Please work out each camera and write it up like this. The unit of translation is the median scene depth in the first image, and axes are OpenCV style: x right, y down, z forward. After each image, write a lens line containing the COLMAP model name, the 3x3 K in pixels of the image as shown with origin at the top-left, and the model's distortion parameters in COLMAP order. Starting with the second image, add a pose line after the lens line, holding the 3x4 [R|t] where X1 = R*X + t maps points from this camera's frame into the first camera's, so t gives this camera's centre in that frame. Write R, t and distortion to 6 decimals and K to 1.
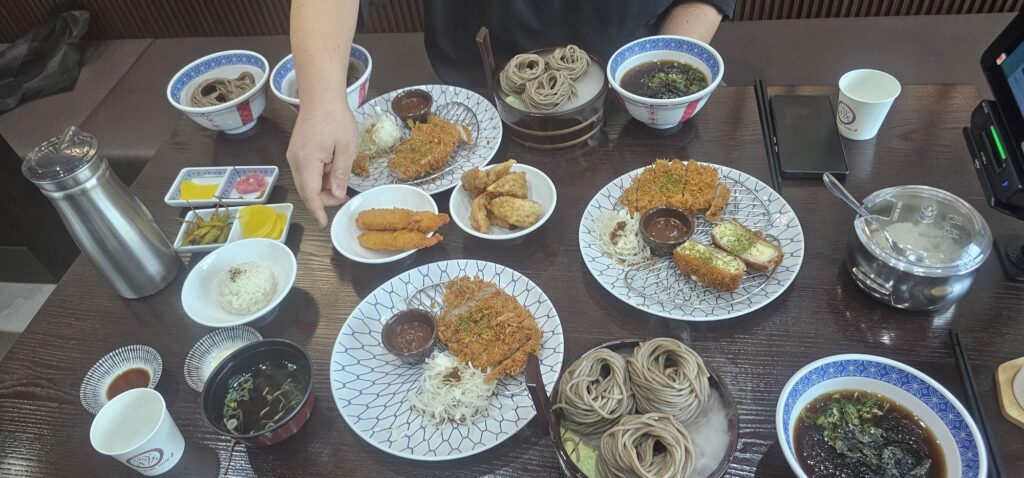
lens RADIAL K [[730.6, 0, 485.8], [0, 730.6, 238.2], [0, 0, 1]] dist [0.012109, -0.031384]
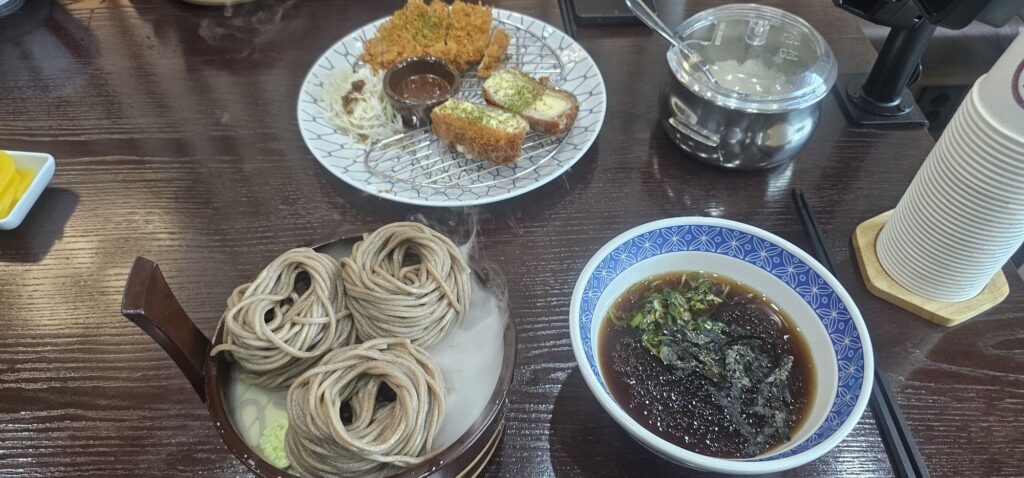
lens RADIAL K [[730.6, 0, 510.0], [0, 730.6, 239.0], [0, 0, 1]] dist [0.012109, -0.031384]
pose [[0.966782, -0.084760, 0.241138, 0.168827], [0.073565, 0.995769, 0.055069, 0.113843], [-0.244786, -0.035501, 0.968927, 0.340332]]
